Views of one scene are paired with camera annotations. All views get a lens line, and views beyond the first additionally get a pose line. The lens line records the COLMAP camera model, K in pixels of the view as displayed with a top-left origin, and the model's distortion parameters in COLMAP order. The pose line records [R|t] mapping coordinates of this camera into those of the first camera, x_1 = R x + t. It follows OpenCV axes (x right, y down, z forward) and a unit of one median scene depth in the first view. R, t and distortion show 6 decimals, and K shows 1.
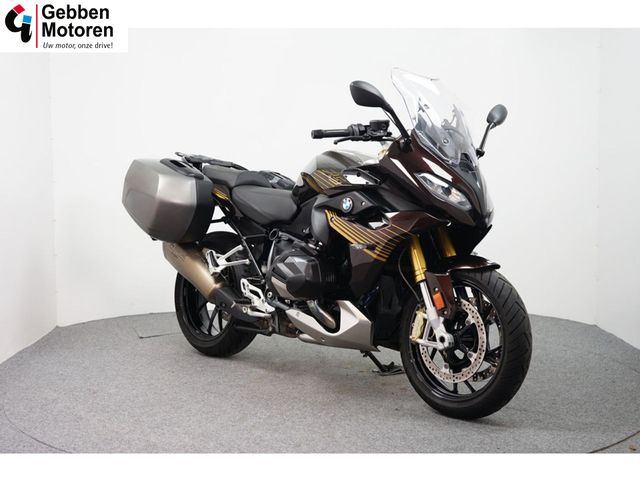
lens RADIAL K [[971.5, 0, 320.0], [0, 971.5, 240.0], [0, 0, 1]] dist [0.018948, 0.093520]
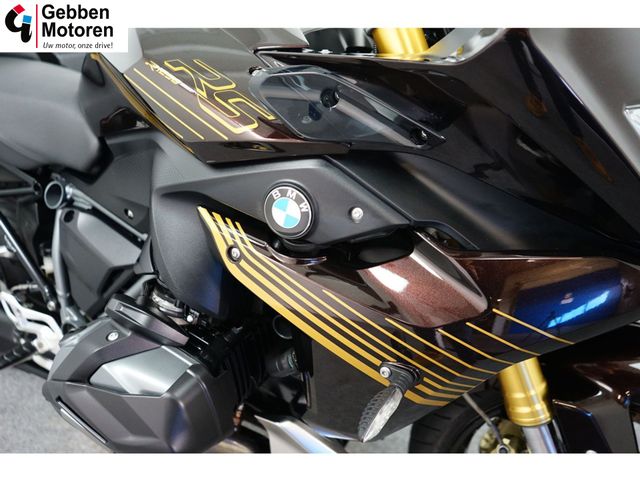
lens RADIAL K [[507.3, 0, 320.0], [0, 507.3, 240.0], [0, 0, 1]] dist [-0.005710, -0.005539]
pose [[0.940325, -0.161747, 0.299378, -0.008074], [0.024850, 0.910096, 0.413653, -0.085664], [-0.339369, -0.381528, 0.859805, 0.841379]]
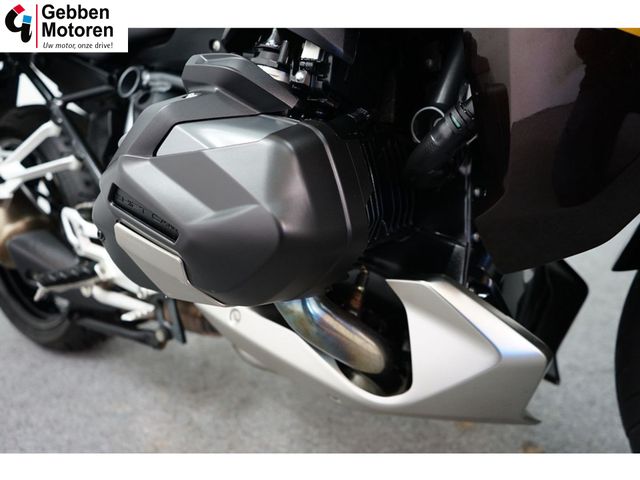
lens RADIAL K [[507.3, 0, 320.0], [0, 507.3, 240.0], [0, 0, 1]] dist [-0.005710, -0.005539]
pose [[0.970041, -0.140952, 0.197873, -0.026379], [0.096876, 0.971351, 0.217008, 0.020200], [-0.222792, -0.191337, 0.955905, 0.873140]]
